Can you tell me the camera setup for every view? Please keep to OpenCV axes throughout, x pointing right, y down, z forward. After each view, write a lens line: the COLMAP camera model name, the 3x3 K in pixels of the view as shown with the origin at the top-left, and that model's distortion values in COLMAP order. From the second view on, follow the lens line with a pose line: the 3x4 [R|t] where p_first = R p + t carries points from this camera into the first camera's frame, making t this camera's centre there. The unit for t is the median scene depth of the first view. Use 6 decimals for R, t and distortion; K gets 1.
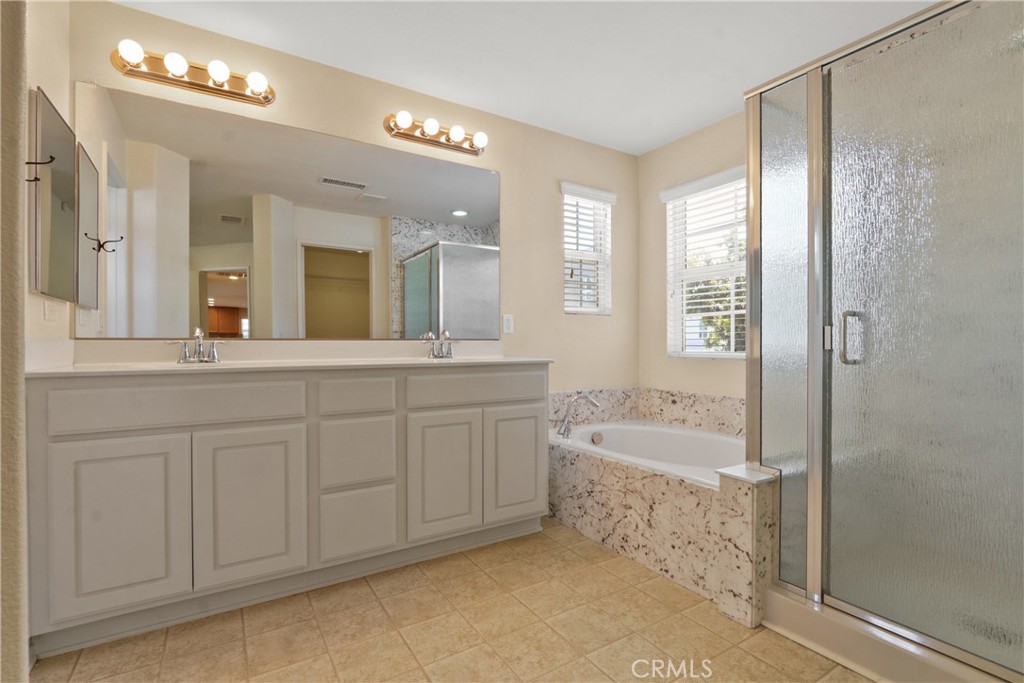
lens RADIAL K [[479.1, 0, 516.9], [0, 479.1, 340.5], [0, 0, 1]] dist [-0.013443, 0.000017]
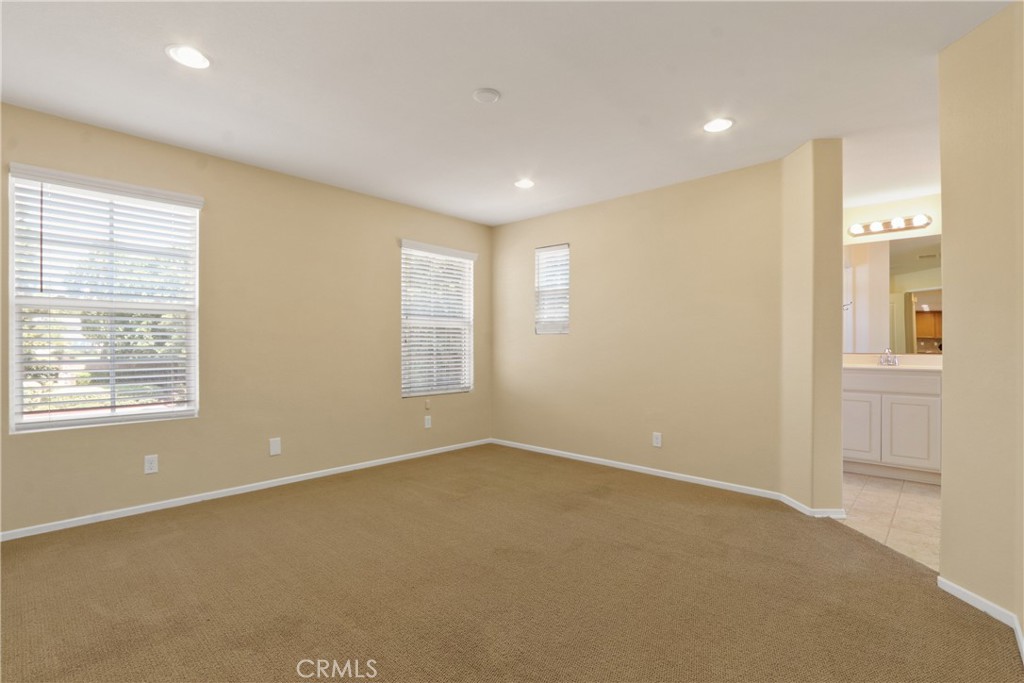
lens RADIAL K [[479.1, 0, 516.9], [0, 479.1, 340.5], [0, 0, 1]] dist [-0.013443, 0.000017]
pose [[0.275074, 0.000509, -0.961423, 0.874163], [-0.004335, 0.999990, -0.000711, -0.053579], [0.961413, 0.004363, 0.275073, -1.117682]]
